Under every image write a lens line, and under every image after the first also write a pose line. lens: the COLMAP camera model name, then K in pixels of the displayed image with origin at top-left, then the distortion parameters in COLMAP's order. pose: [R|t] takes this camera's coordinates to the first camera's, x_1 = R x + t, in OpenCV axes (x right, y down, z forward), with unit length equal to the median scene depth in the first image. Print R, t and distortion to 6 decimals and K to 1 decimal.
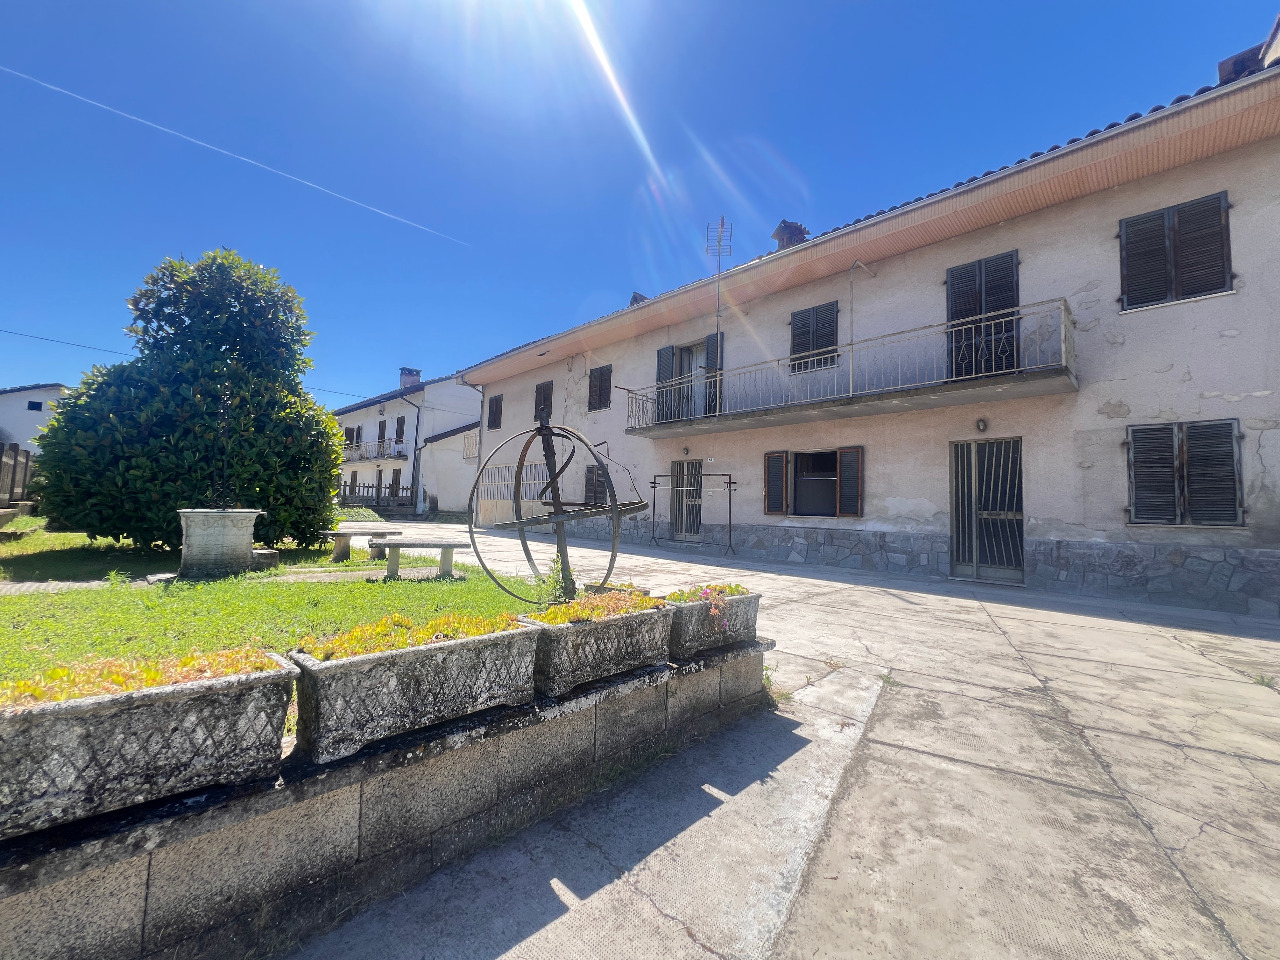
lens RADIAL K [[514.6, 0, 633.0], [0, 514.6, 478.3], [0, 0, 1]] dist [-0.003664, 0.000786]
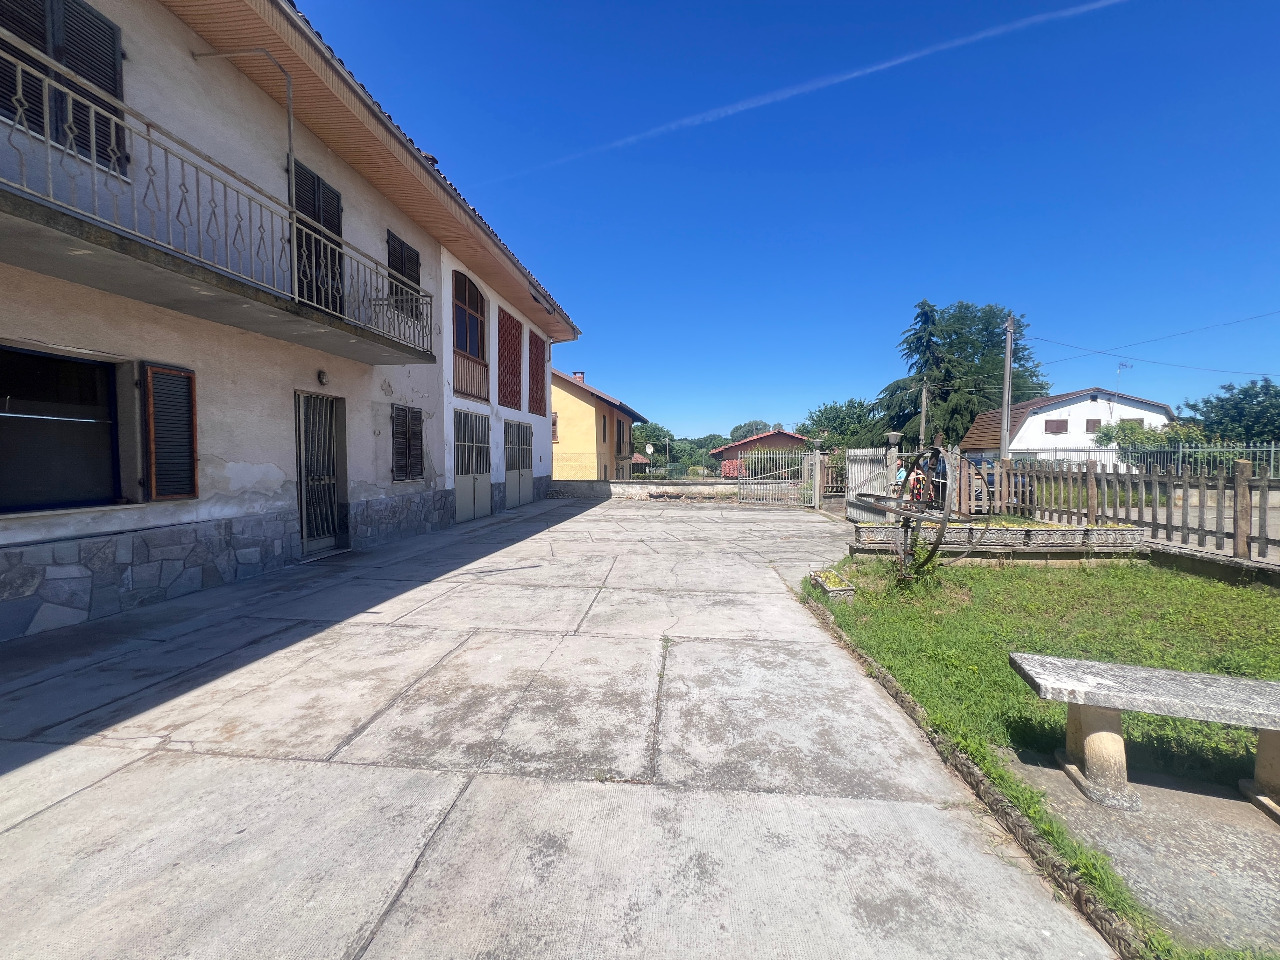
lens RADIAL K [[514.6, 0, 639.1], [0, 514.6, 476.3], [0, 0, 1]] dist [-0.003664, 0.000786]
pose [[-0.640570, -0.056946, 0.765785, -0.265369], [-0.067089, 0.997583, 0.018064, 0.008507], [-0.764963, -0.039805, -0.642843, 0.914735]]
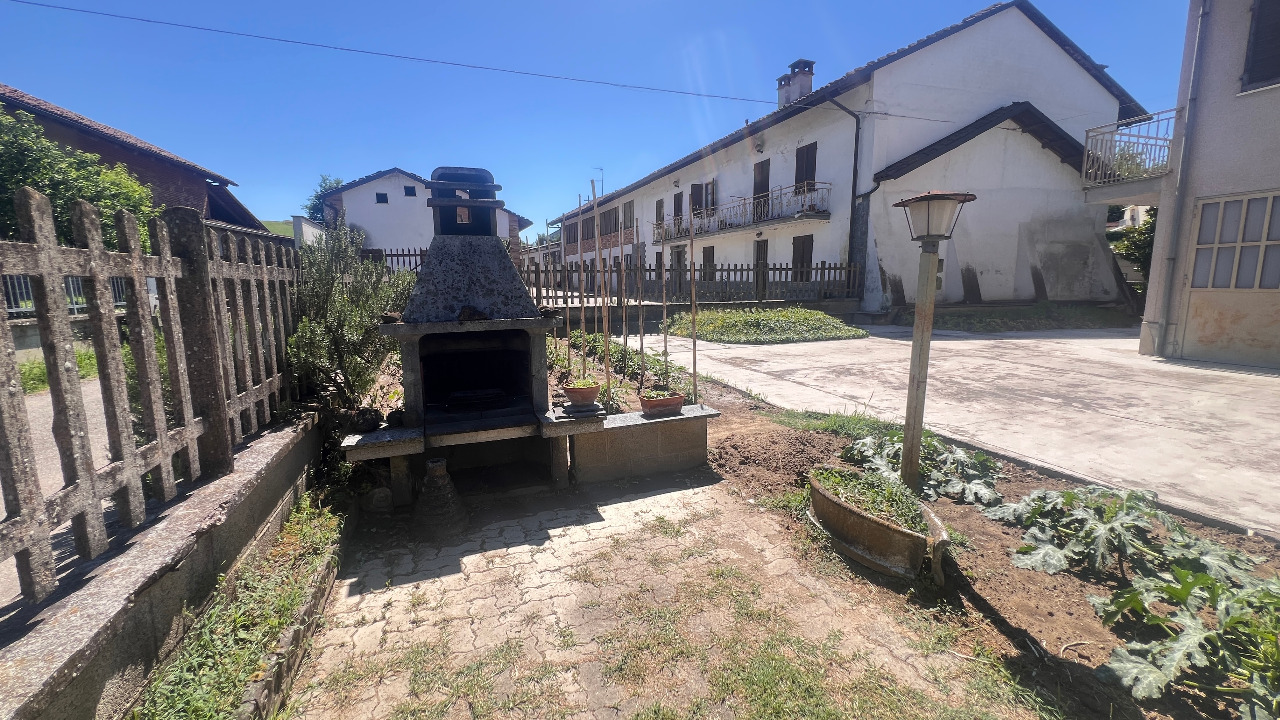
lens RADIAL K [[515.5, 0, 638.6], [0, 515.5, 362.1], [0, 0, 1]] dist [-0.005107, 0.001448]
pose [[0.900411, 0.027744, -0.434155, -0.979255], [0.063982, 0.978668, 0.195233, -0.010487], [0.430310, -0.203567, 0.879428, 0.936352]]
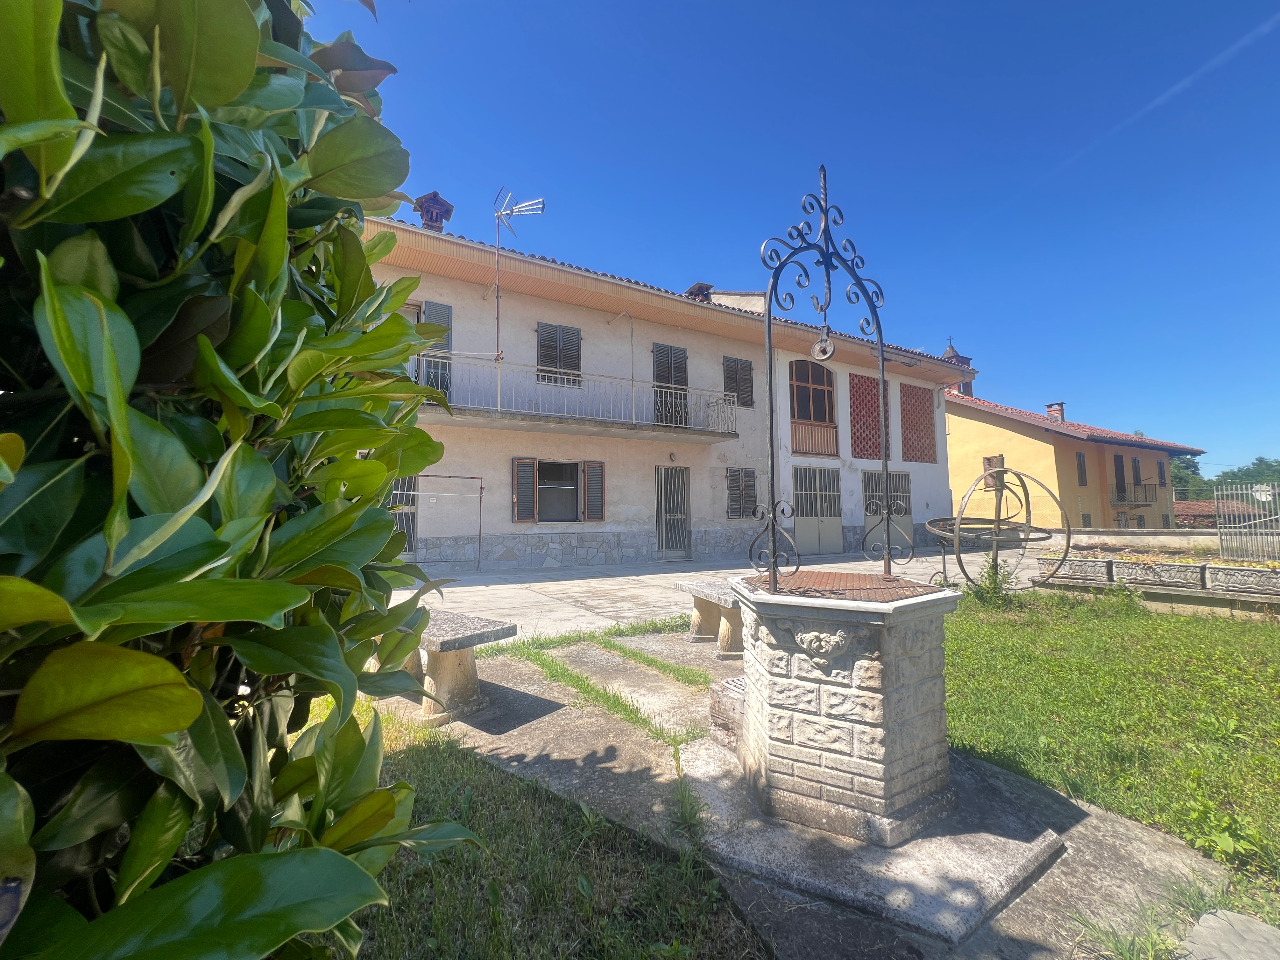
lens RADIAL K [[514.6, 0, 633.6], [0, 514.6, 479.3], [0, 0, 1]] dist [-0.003664, 0.000786]
pose [[0.248220, 0.041802, 0.967801, -0.646681], [-0.041706, 0.998603, -0.032435, 0.012811], [-0.967805, -0.032312, 0.249617, 0.587784]]
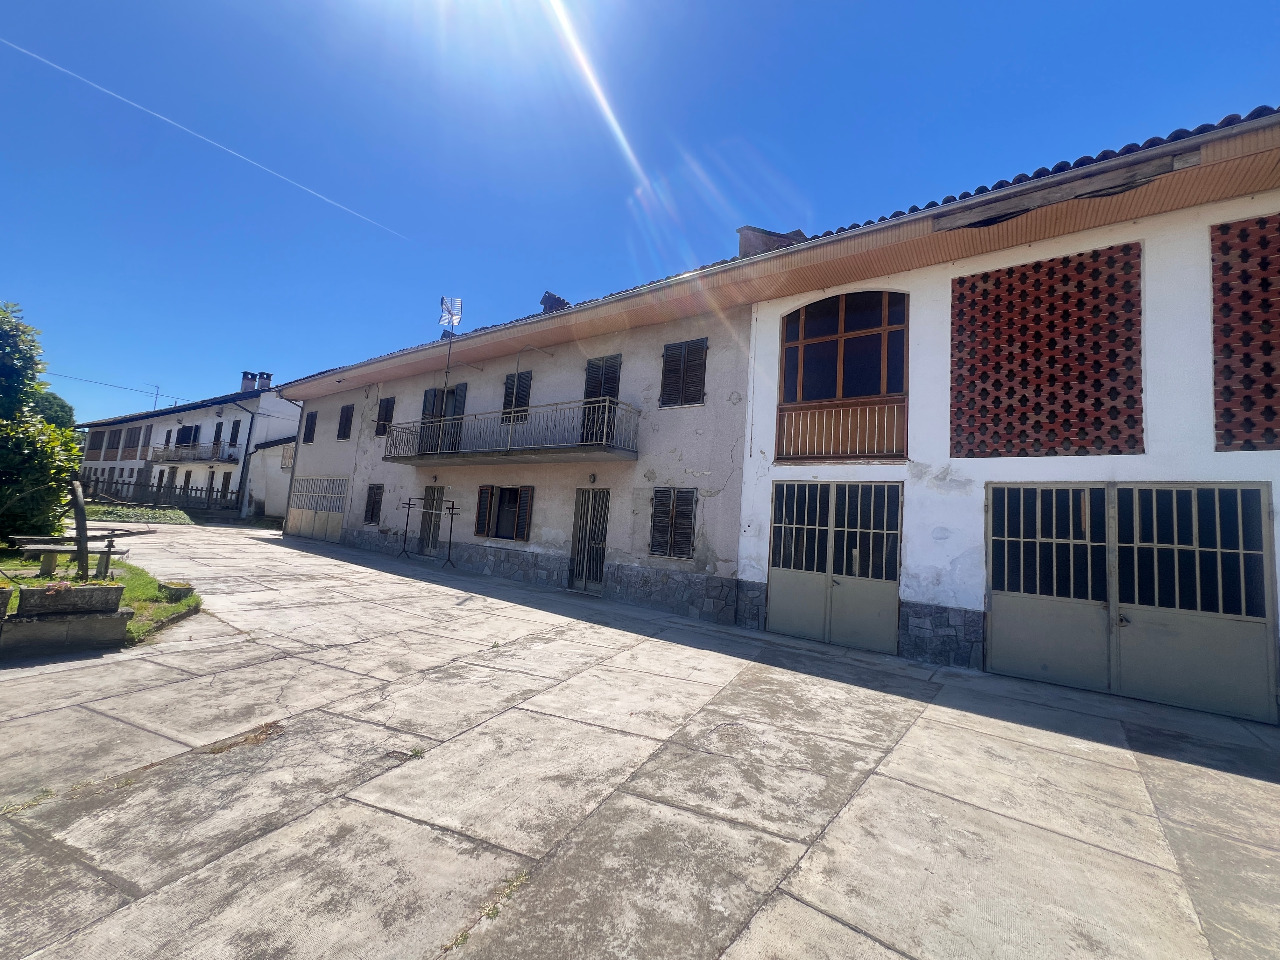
lens RADIAL K [[514.6, 0, 631.7], [0, 514.6, 482.2], [0, 0, 1]] dist [-0.003664, 0.000786]
pose [[0.987467, 0.056855, 0.147229, 0.466798], [-0.054450, 0.998310, -0.020319, -0.056752], [-0.148135, 0.012048, 0.988894, -0.297135]]
